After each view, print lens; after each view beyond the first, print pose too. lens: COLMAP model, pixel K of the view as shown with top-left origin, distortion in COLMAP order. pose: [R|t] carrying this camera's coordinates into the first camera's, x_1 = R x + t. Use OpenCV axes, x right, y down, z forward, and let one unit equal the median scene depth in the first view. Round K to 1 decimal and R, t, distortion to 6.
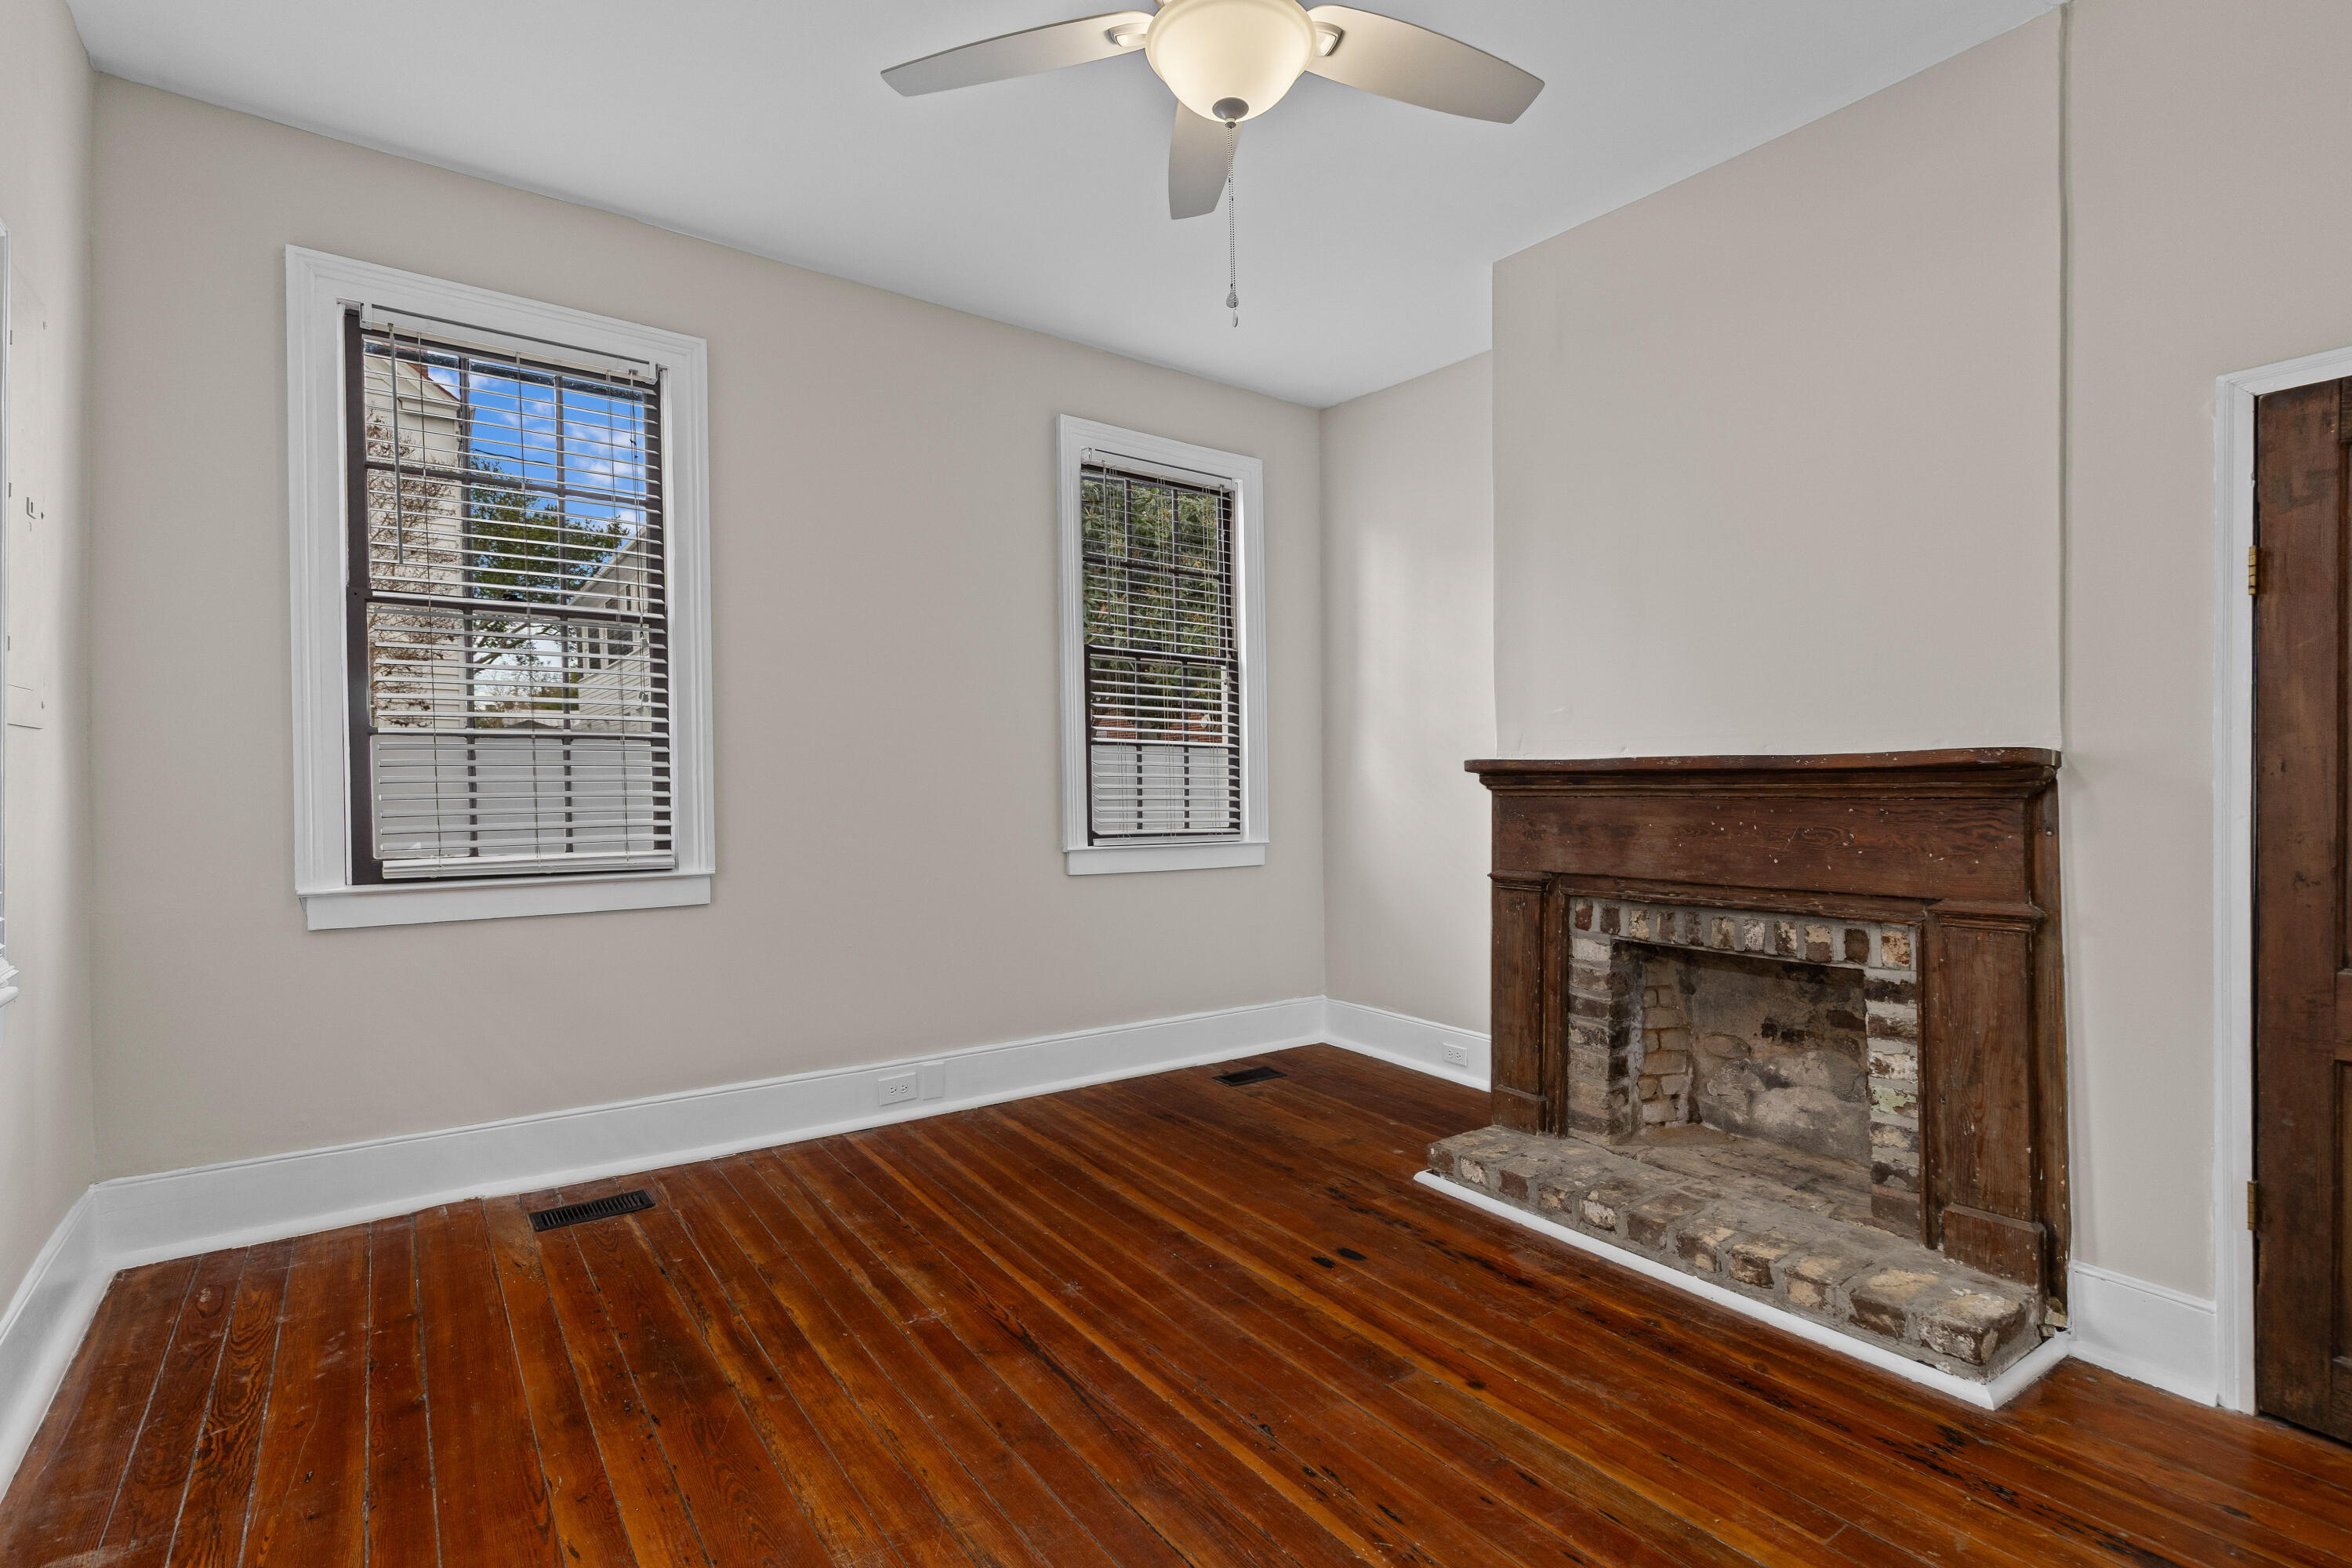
lens RADIAL K [[1087.3, 0, 1176.0], [0, 1087.3, 784.0], [0, 0, 1]] dist [0.001746, 0.000470]
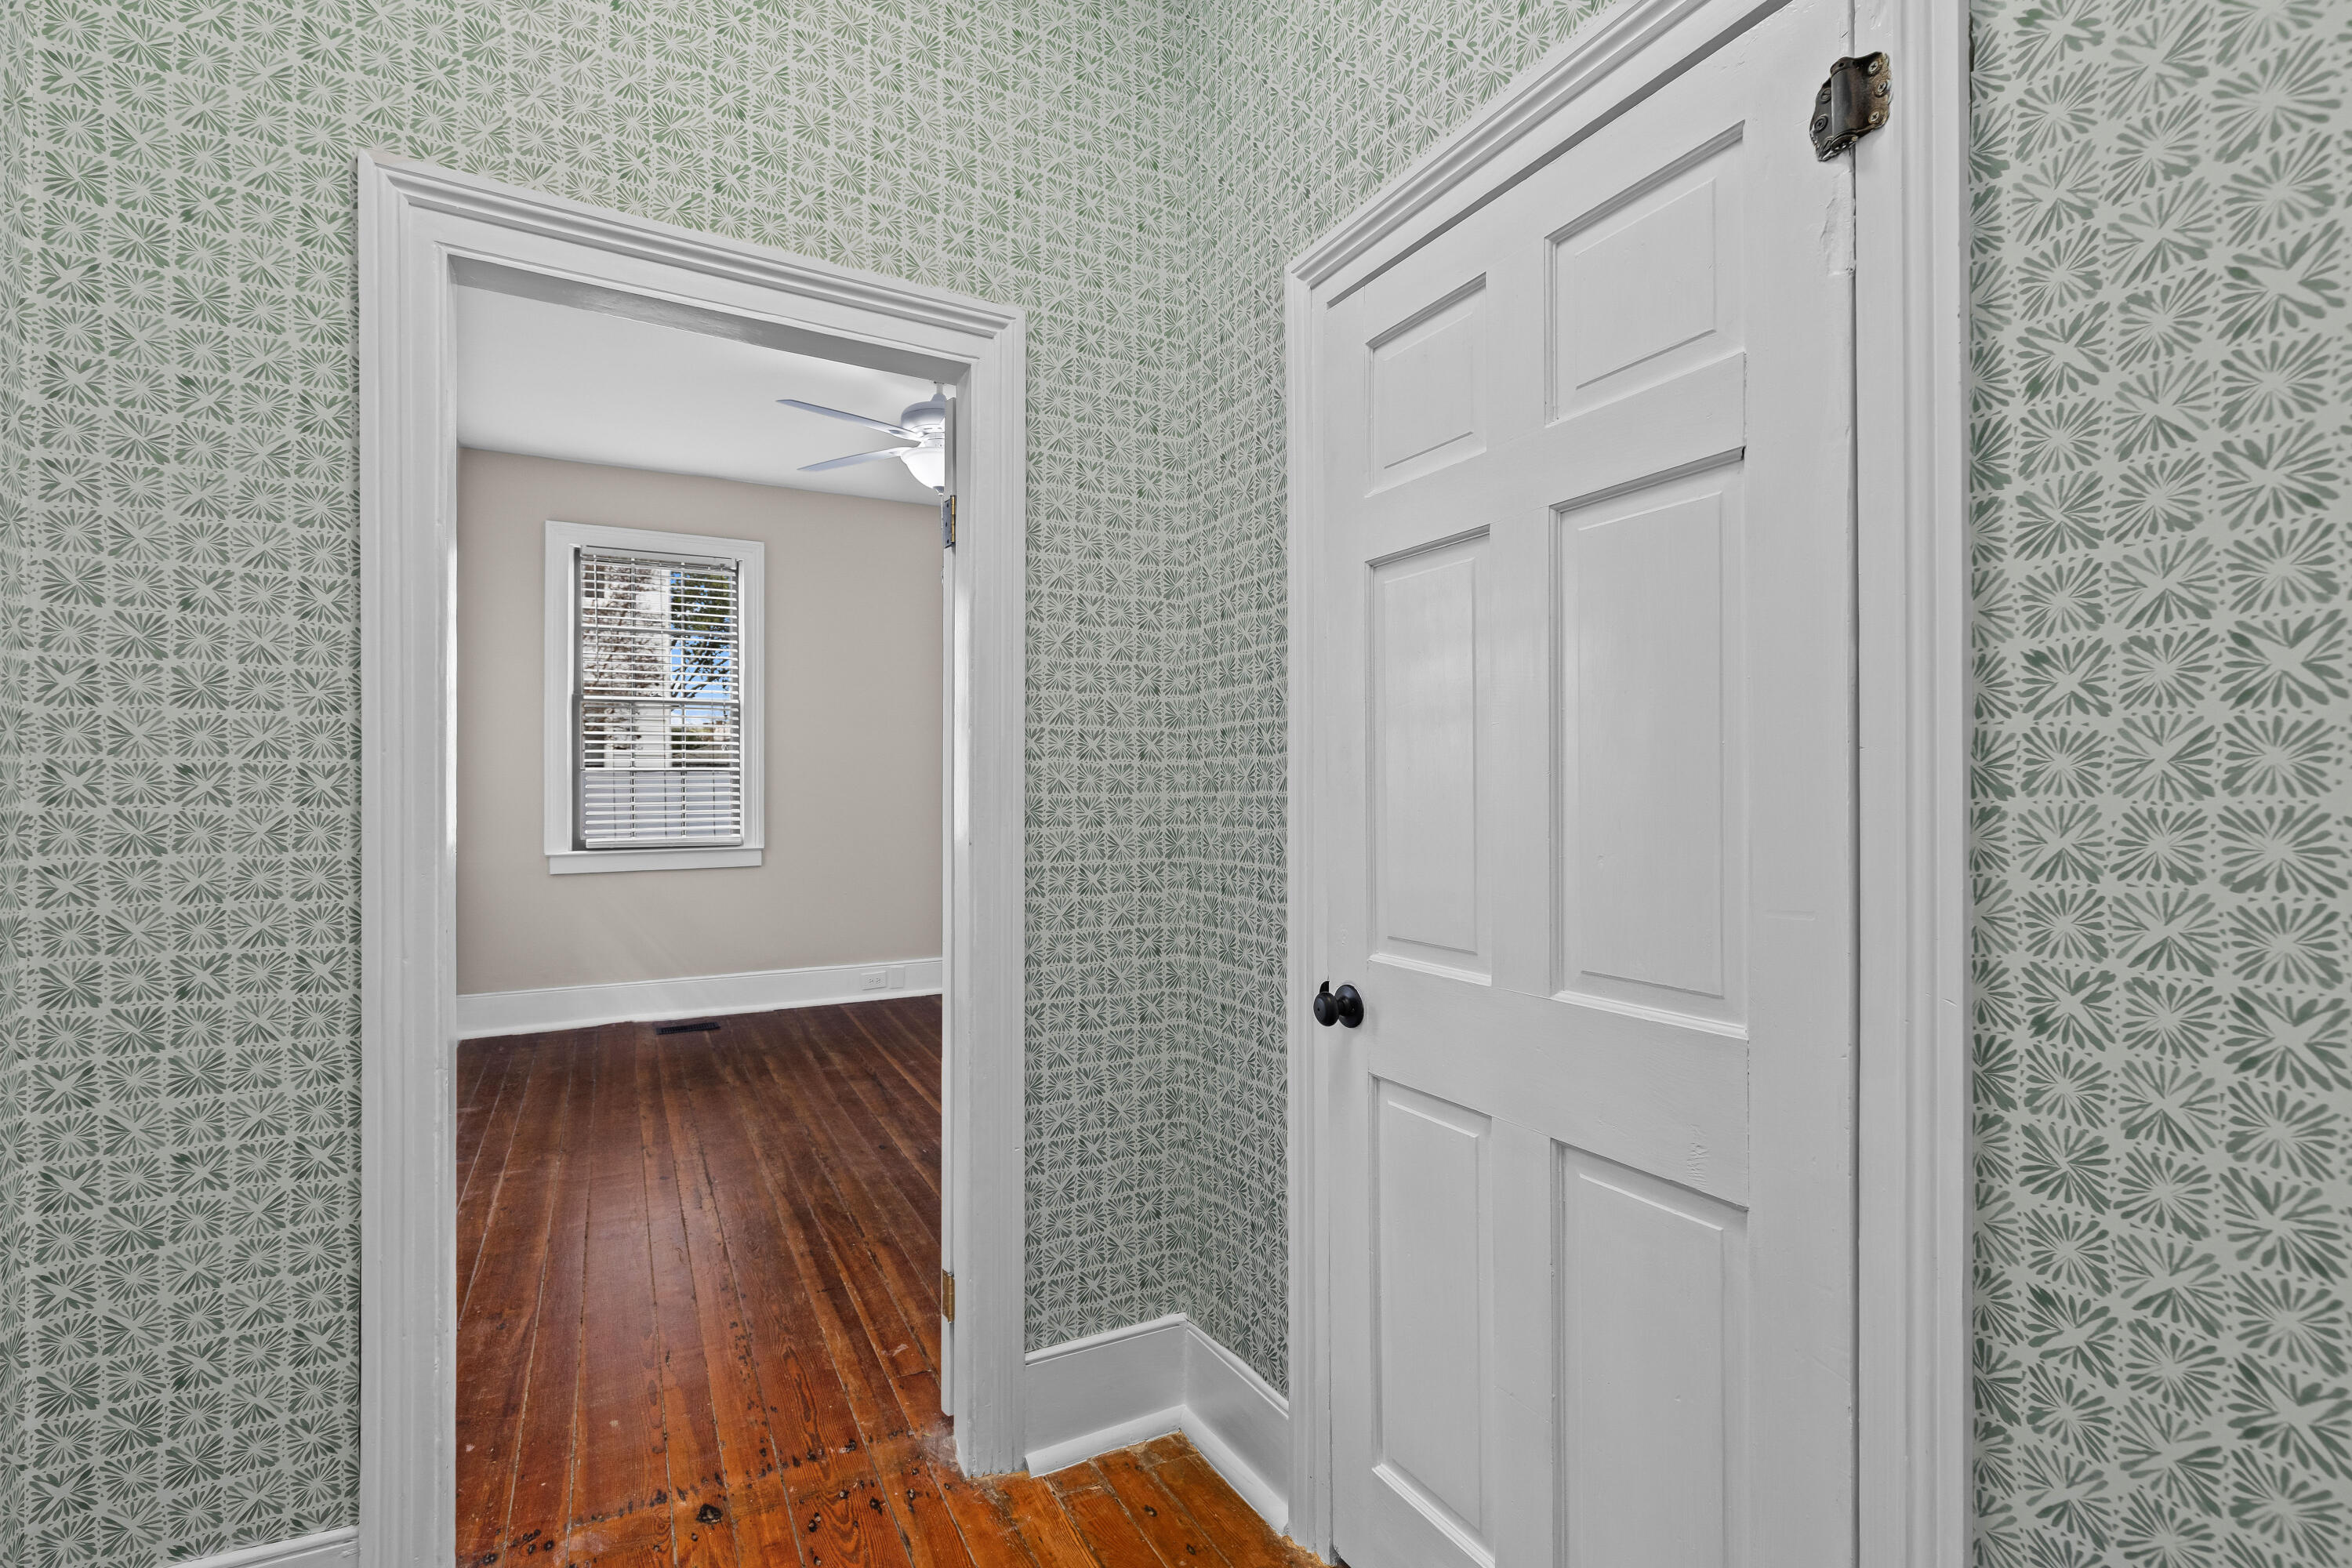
lens RADIAL K [[1028.0, 0, 1185.0], [0, 1028.0, 764.4], [0, 0, 1]] dist [0.000288, 0.000001]
pose [[0.991860, -0.005663, -0.127211, 0.735481], [0.002216, 0.999627, -0.027222, -0.010615], [0.127318, 0.026719, 0.991502, -0.892531]]
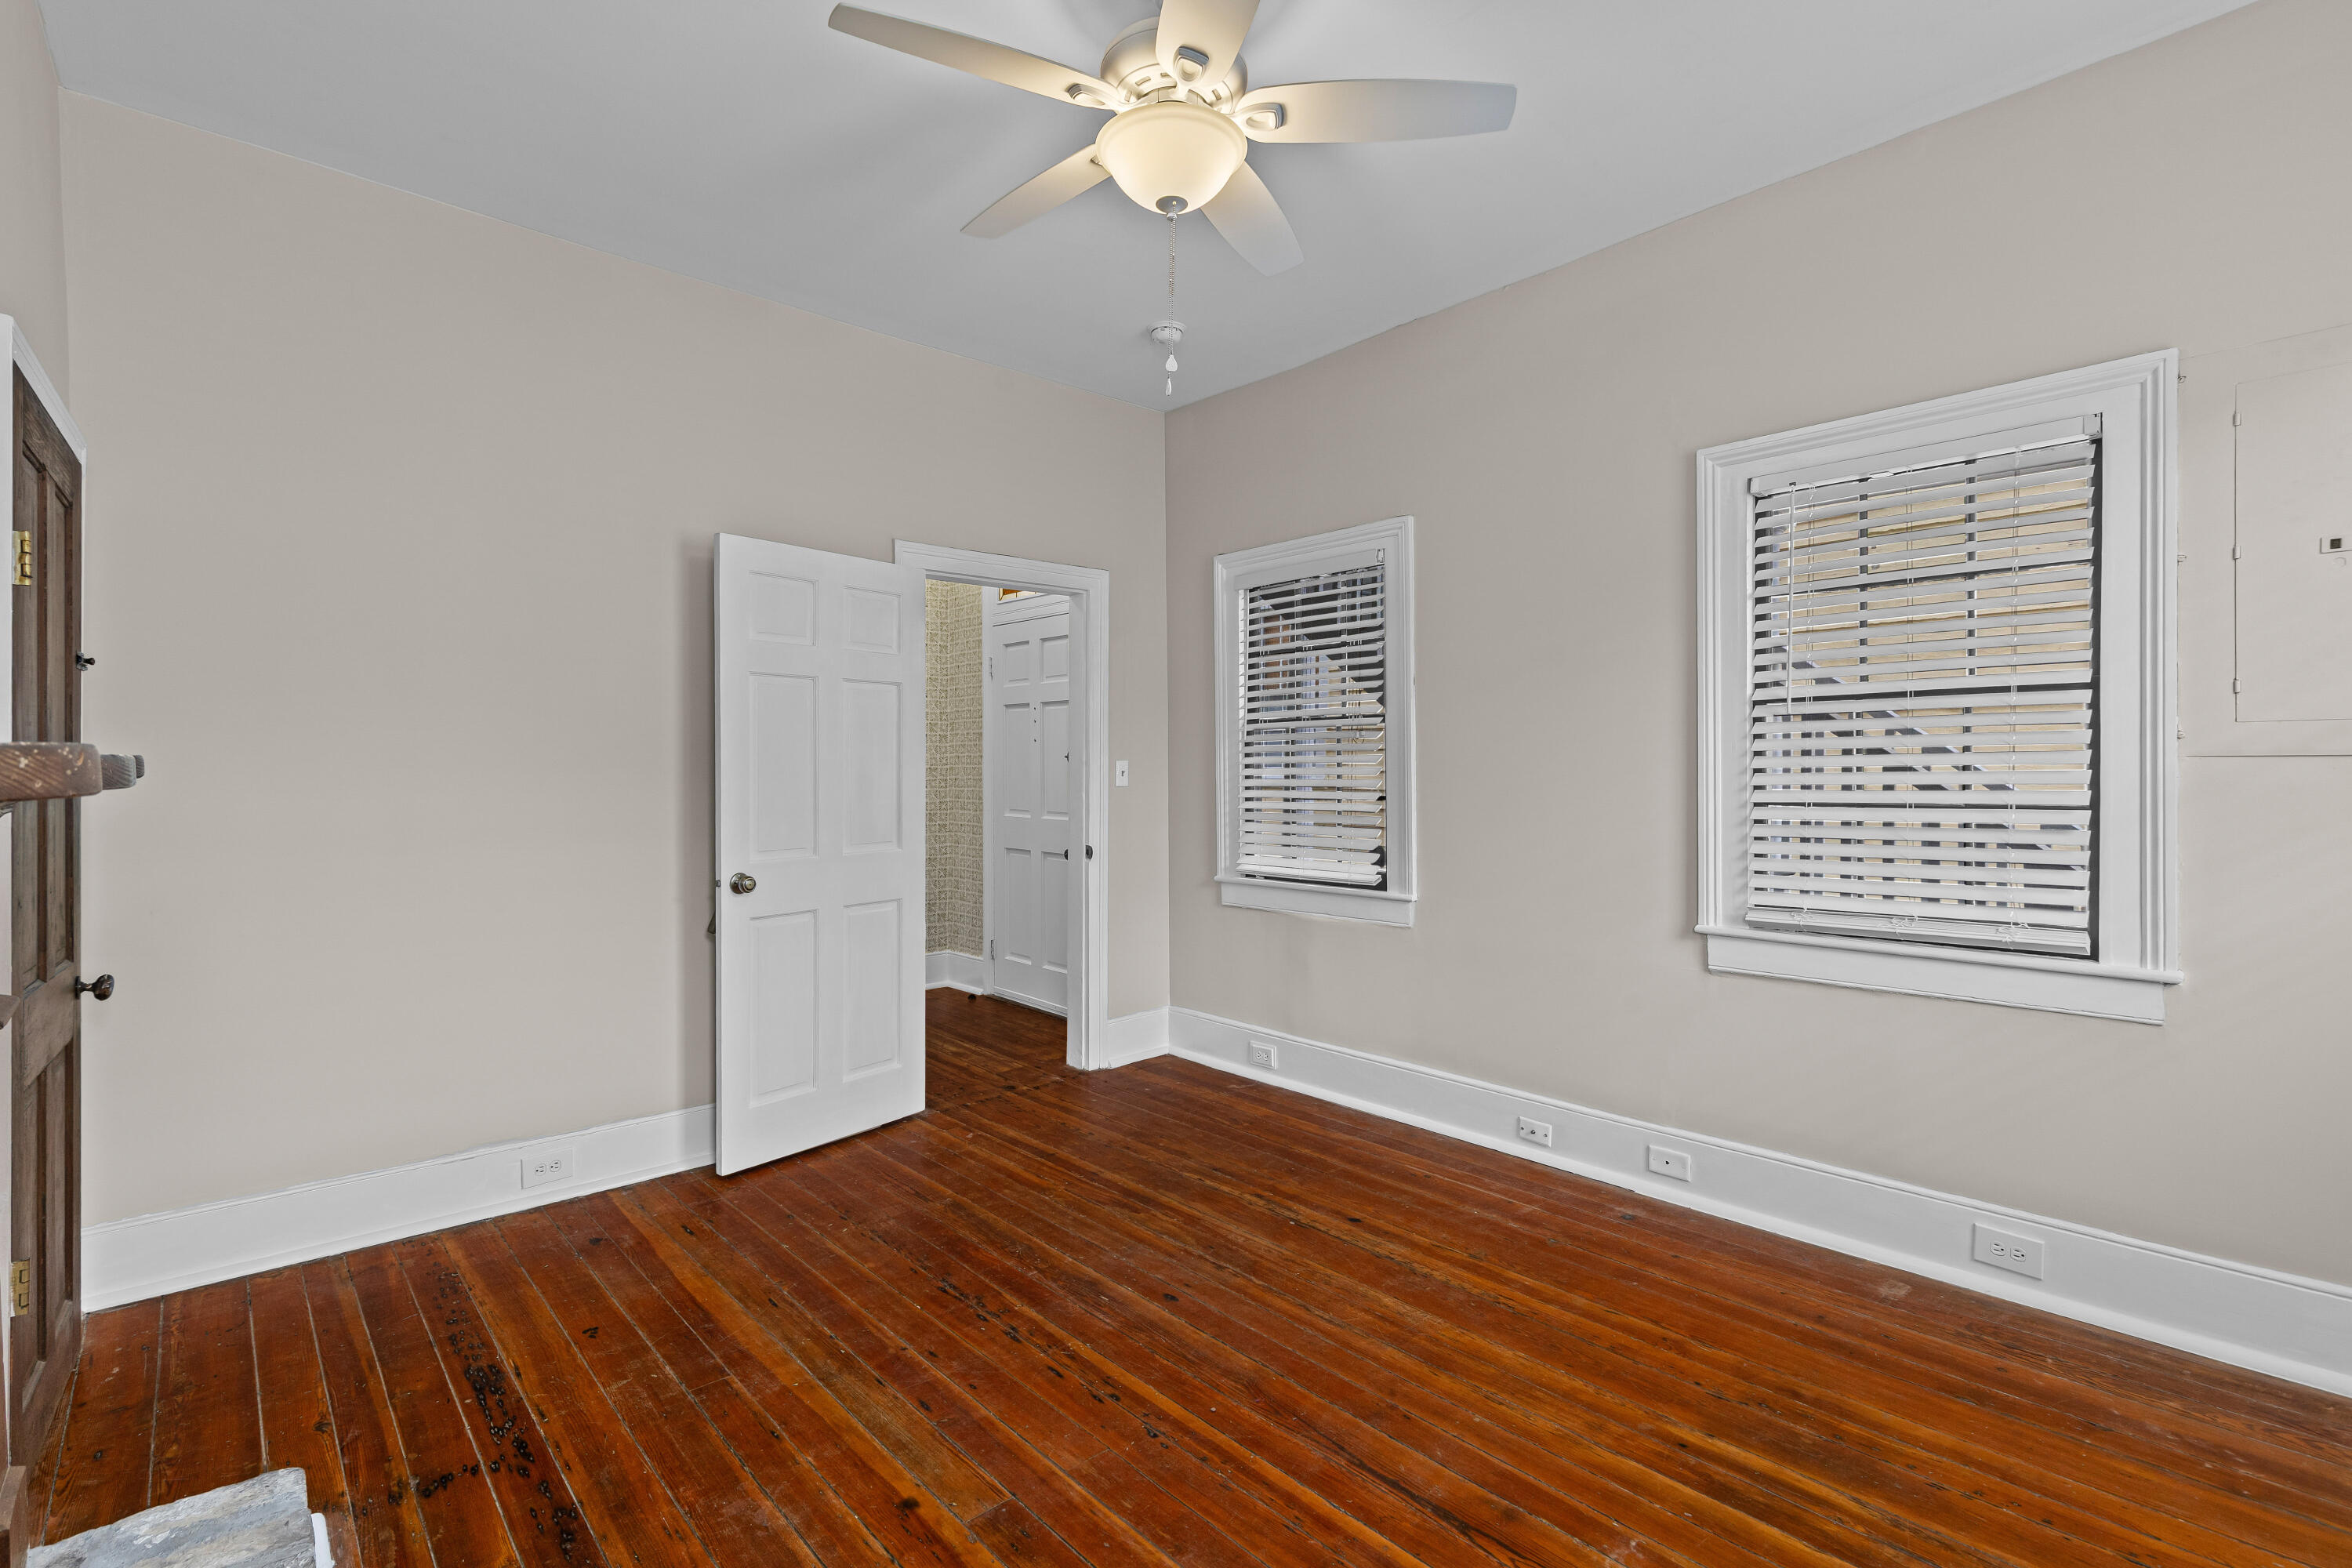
lens RADIAL K [[1087.3, 0, 1176.0], [0, 1087.3, 784.0], [0, 0, 1]] dist [0.001746, 0.000470]
pose [[-0.994855, -0.002809, -0.101270, 0.156639], [-0.004050, 0.999919, 0.012047, -0.029480], [0.101228, 0.012395, -0.994786, 1.902683]]
